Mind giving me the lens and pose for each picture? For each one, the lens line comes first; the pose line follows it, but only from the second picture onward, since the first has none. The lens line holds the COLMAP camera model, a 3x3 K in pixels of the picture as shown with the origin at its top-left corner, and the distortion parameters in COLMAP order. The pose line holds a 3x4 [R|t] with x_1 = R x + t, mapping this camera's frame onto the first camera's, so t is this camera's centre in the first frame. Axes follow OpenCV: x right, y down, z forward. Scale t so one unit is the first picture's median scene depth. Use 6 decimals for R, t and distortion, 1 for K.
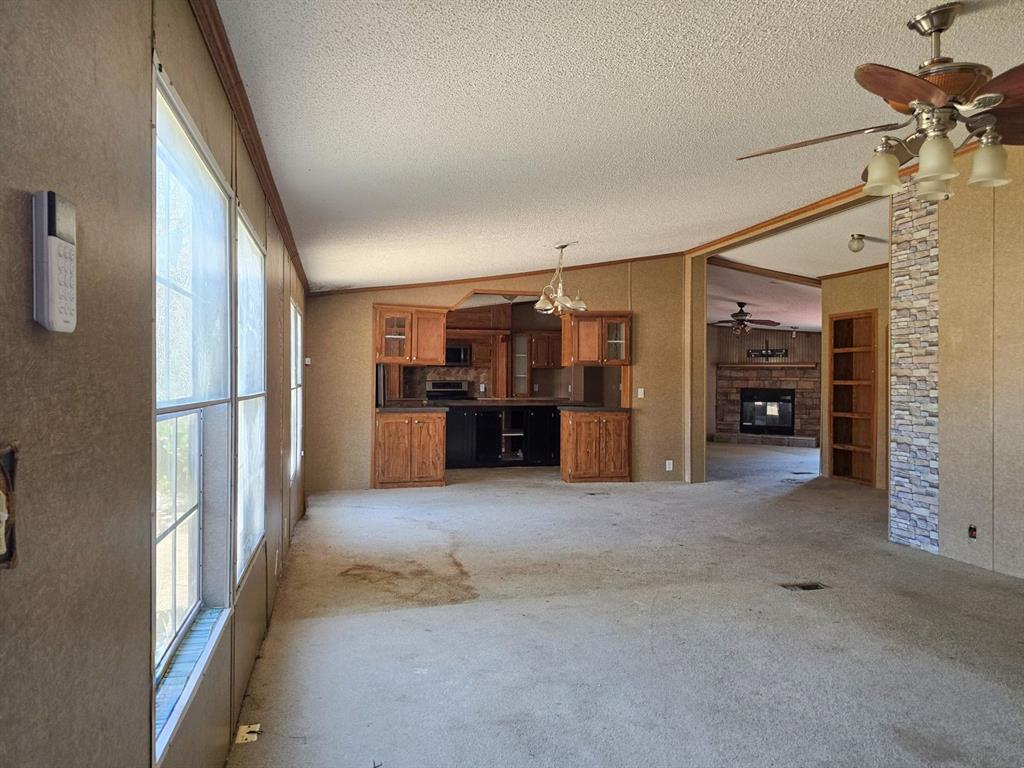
lens RADIAL K [[686.9, 0, 507.6], [0, 686.9, 383.0], [0, 0, 1]] dist [0.025034, -0.005266]
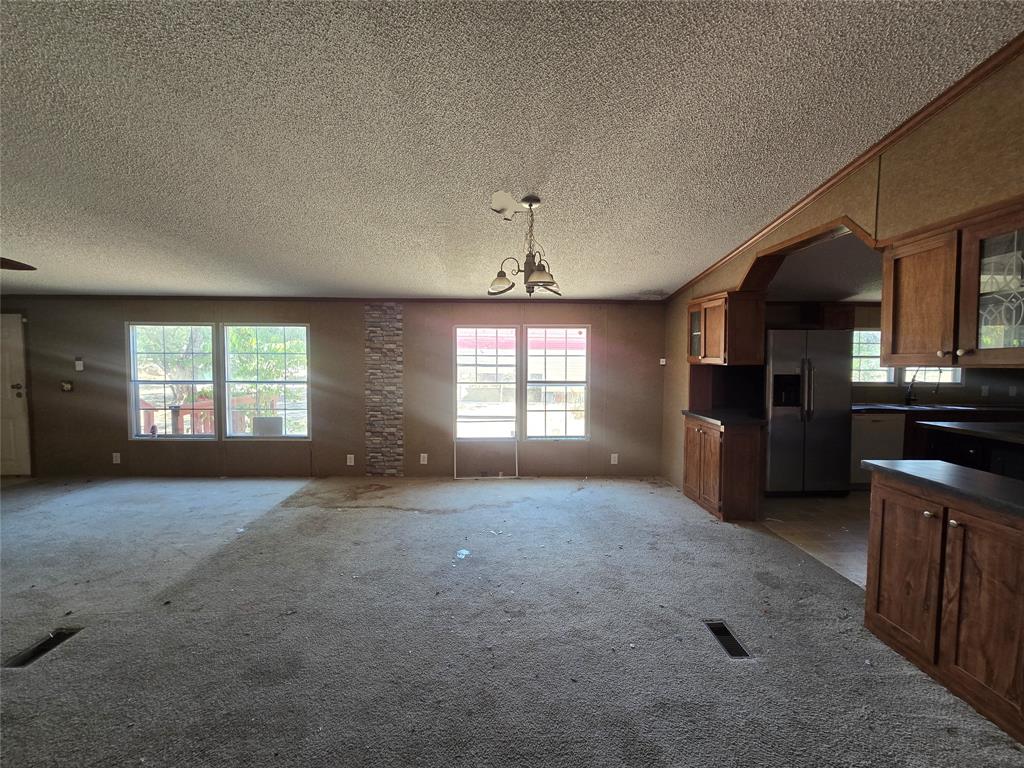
lens RADIAL K [[425.4, 0, 511.3], [0, 425.4, 379.0], [0, 0, 1]] dist [0.000006, 0.000309]
pose [[-0.206137, 0.039794, -0.977714, 0.804315], [-0.009702, 0.999040, 0.042708, -0.053807], [0.978475, 0.018289, -0.205553, 1.650223]]
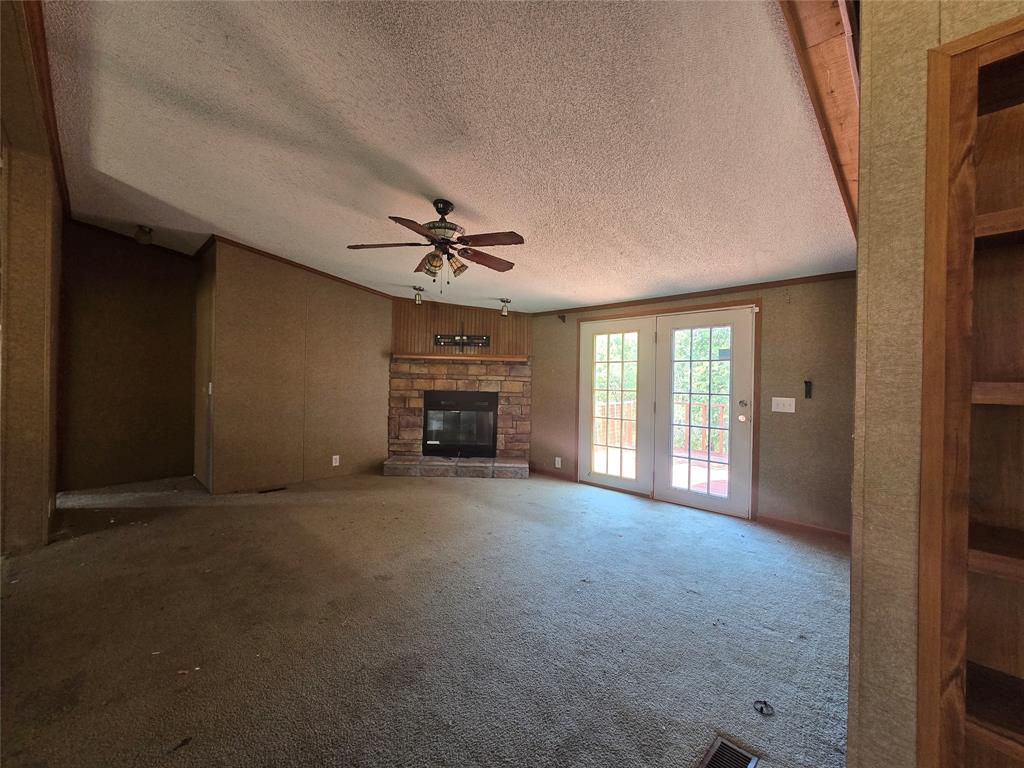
lens RADIAL K [[425.4, 0, 508.0], [0, 425.4, 379.8], [0, 0, 1]] dist [0.000006, 0.000309]
pose [[0.851908, 0.011694, 0.523561, 0.188460], [-0.010686, 0.999931, -0.004946, -0.001941], [-0.523583, -0.001381, 0.851974, 0.598604]]
